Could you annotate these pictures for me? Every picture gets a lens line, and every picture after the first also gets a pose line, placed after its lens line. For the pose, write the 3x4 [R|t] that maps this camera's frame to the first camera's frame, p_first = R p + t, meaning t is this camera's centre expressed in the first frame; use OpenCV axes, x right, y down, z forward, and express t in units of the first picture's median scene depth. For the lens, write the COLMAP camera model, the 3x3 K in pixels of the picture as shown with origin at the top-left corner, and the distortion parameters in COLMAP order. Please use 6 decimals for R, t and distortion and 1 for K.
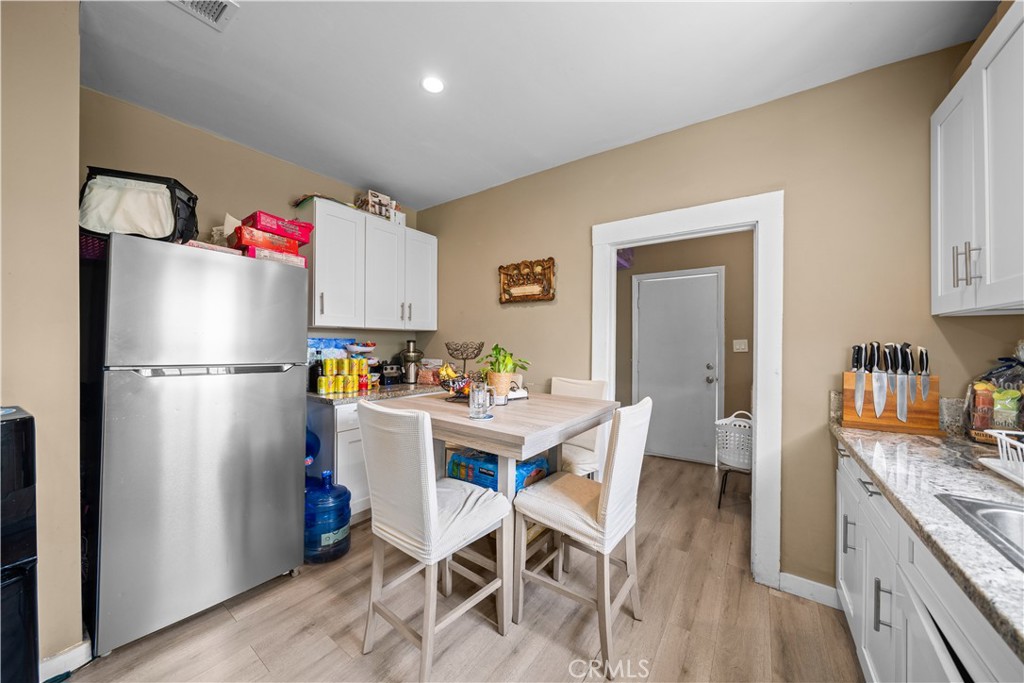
lens RADIAL K [[350.6, 0, 508.6], [0, 350.6, 340.9], [0, 0, 1]] dist [-0.001952, -0.000148]
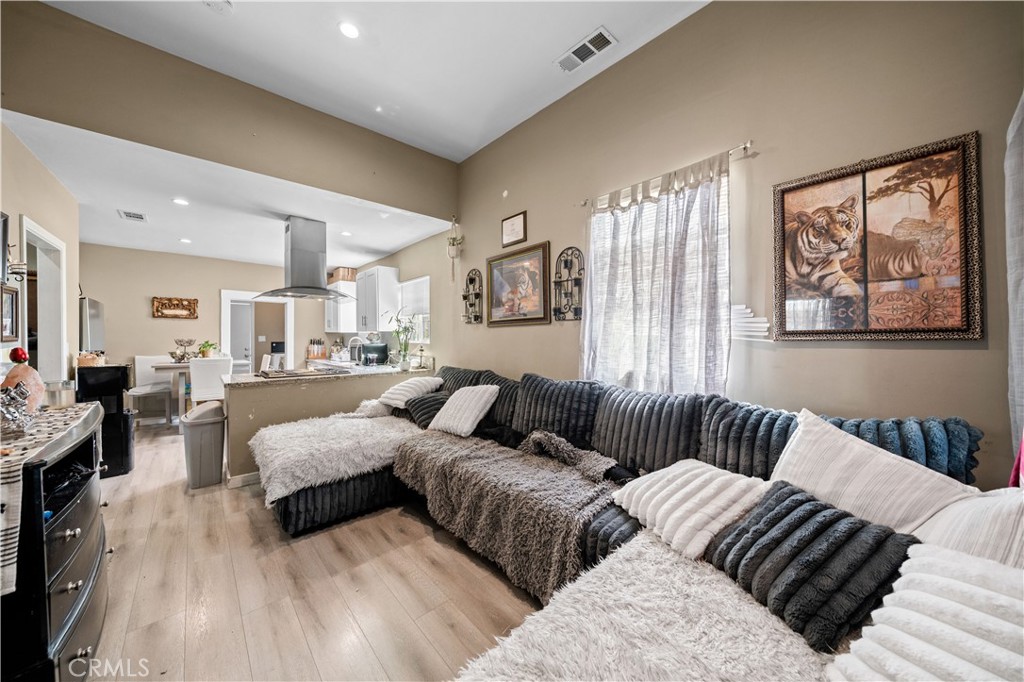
lens RADIAL K [[350.6, 0, 508.6], [0, 350.6, 340.4], [0, 0, 1]] dist [-0.001952, -0.000148]
pose [[0.213829, -0.015494, 0.976748, -1.524430], [-0.010152, 0.999785, 0.018082, -0.041640], [-0.976818, -0.013783, 0.213626, -1.291429]]
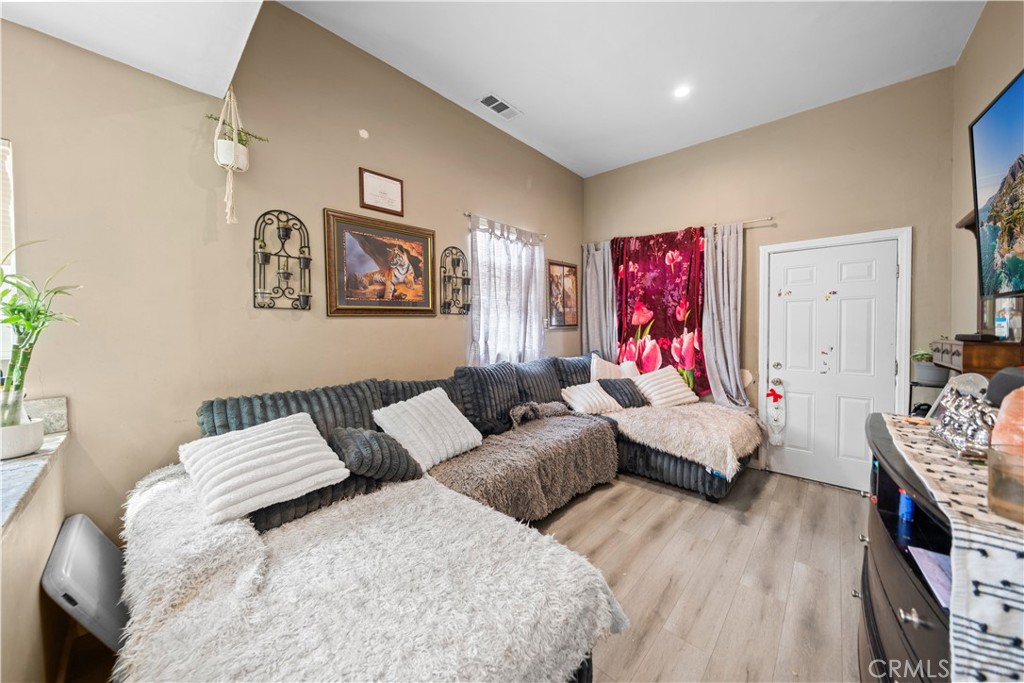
lens RADIAL K [[352.0, 0, 512.7], [0, 352.0, 335.3], [0, 0, 1]] dist [-0.000833, -0.000042]
pose [[-0.992424, 0.000520, 0.122860, -0.802398], [0.002655, 0.999848, 0.017211, -0.036256], [-0.122832, 0.017407, -0.992275, -0.160051]]
